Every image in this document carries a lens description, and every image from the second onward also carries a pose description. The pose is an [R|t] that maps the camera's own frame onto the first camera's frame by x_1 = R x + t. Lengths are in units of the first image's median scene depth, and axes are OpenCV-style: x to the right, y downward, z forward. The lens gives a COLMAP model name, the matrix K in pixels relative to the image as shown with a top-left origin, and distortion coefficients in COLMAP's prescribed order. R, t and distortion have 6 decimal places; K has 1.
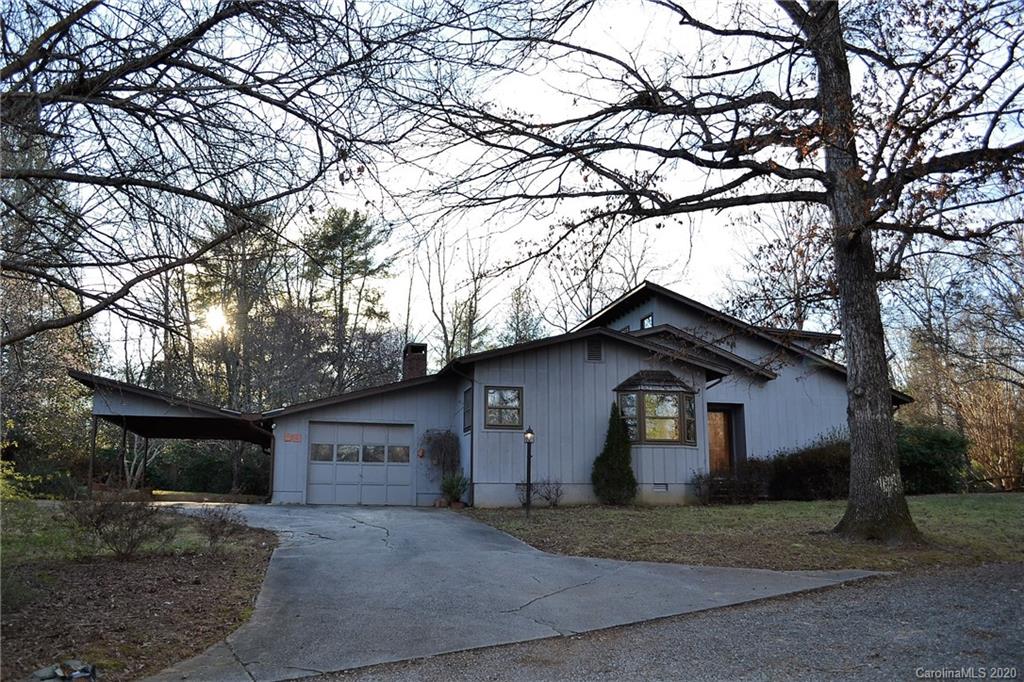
lens RADIAL K [[836.1, 0, 512.0], [0, 836.1, 341.0], [0, 0, 1]] dist [-0.061263, -0.002091]
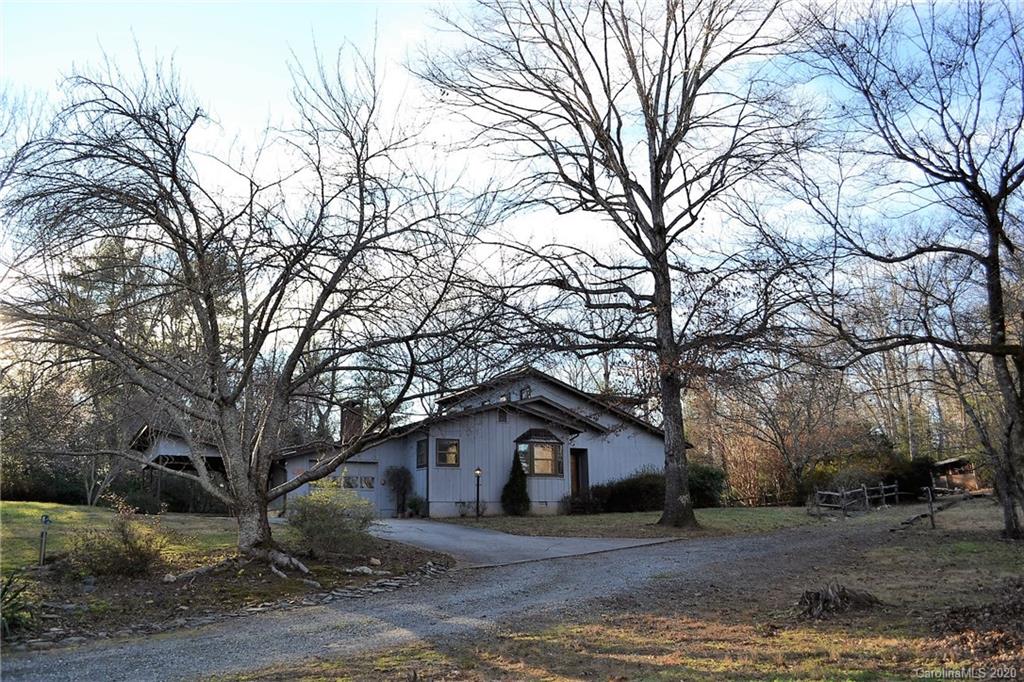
lens RADIAL K [[836.1, 0, 512.0], [0, 836.1, 341.0], [0, 0, 1]] dist [-0.061263, -0.002091]
pose [[0.969694, 0.039353, 0.241132, -0.272456], [-0.032525, 0.998951, -0.032234, -0.079756], [-0.242147, 0.023414, 0.969957, -0.524865]]
